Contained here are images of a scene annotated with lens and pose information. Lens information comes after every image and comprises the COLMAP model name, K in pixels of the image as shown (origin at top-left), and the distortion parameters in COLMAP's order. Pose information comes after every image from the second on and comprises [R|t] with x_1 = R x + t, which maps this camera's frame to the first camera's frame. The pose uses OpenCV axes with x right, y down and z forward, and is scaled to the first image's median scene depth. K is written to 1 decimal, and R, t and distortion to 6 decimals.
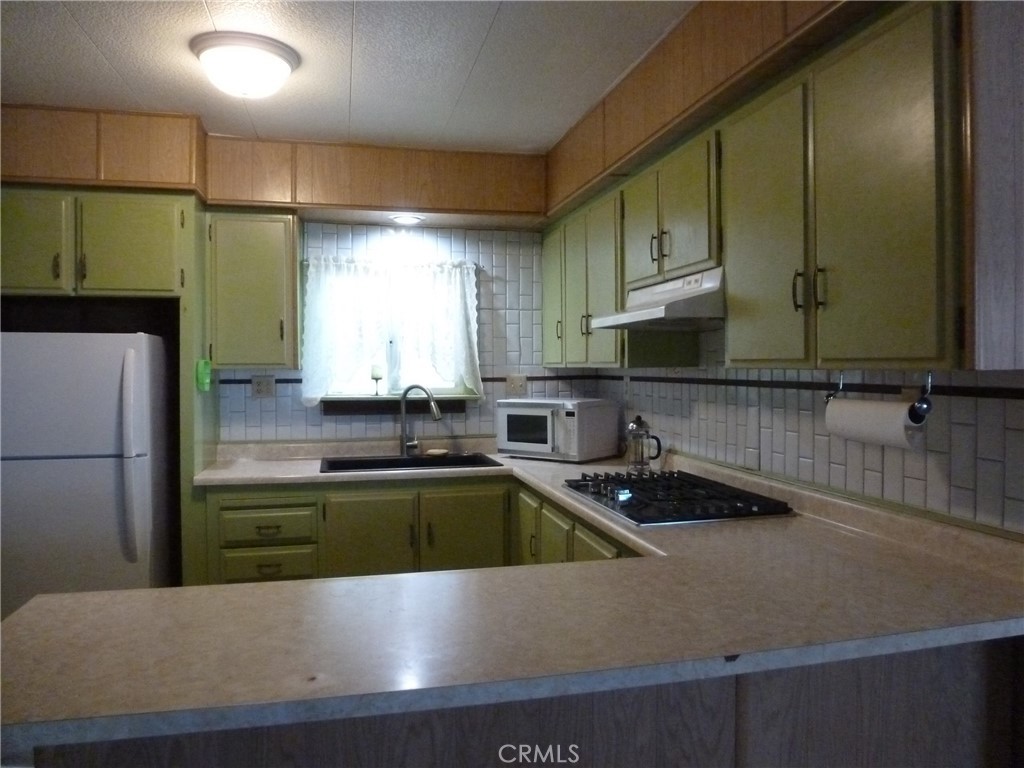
lens RADIAL K [[750.4, 0, 520.0], [0, 750.4, 381.3], [0, 0, 1]] dist [-0.058429, -0.000775]
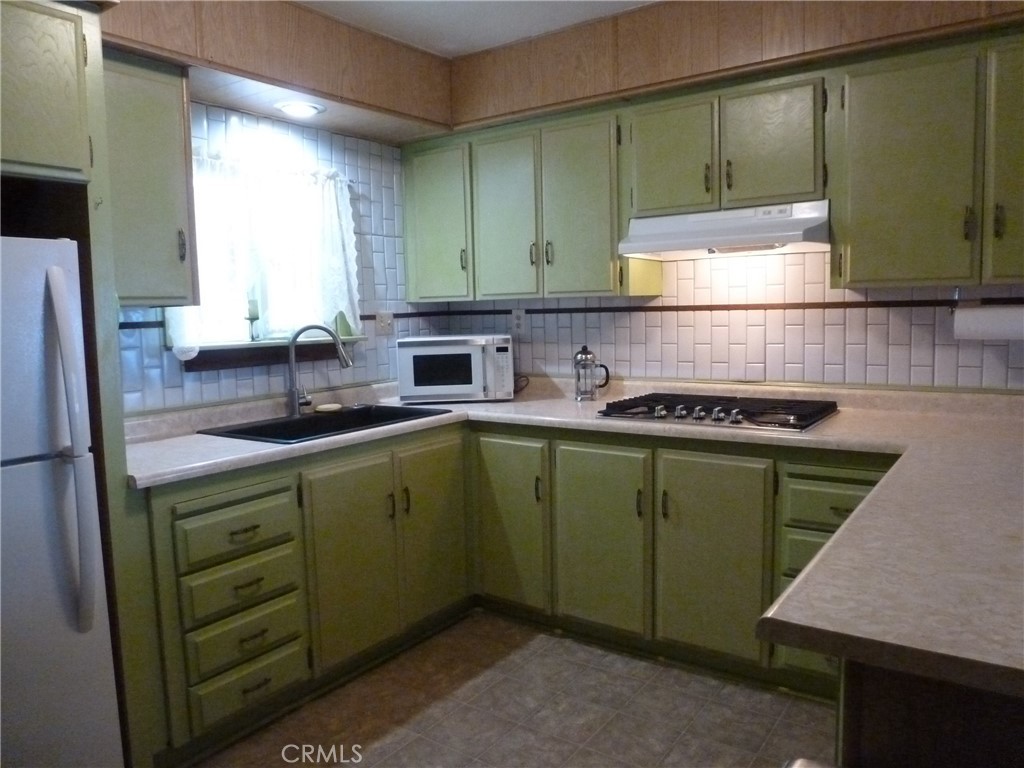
lens RADIAL K [[750.4, 0, 520.0], [0, 750.4, 381.3], [0, 0, 1]] dist [-0.058429, -0.000775]
pose [[0.747796, -0.077736, 0.659362, -0.500937], [0.035756, 0.996396, 0.076920, 0.011627], [-0.662965, -0.033944, 0.747880, 0.266876]]
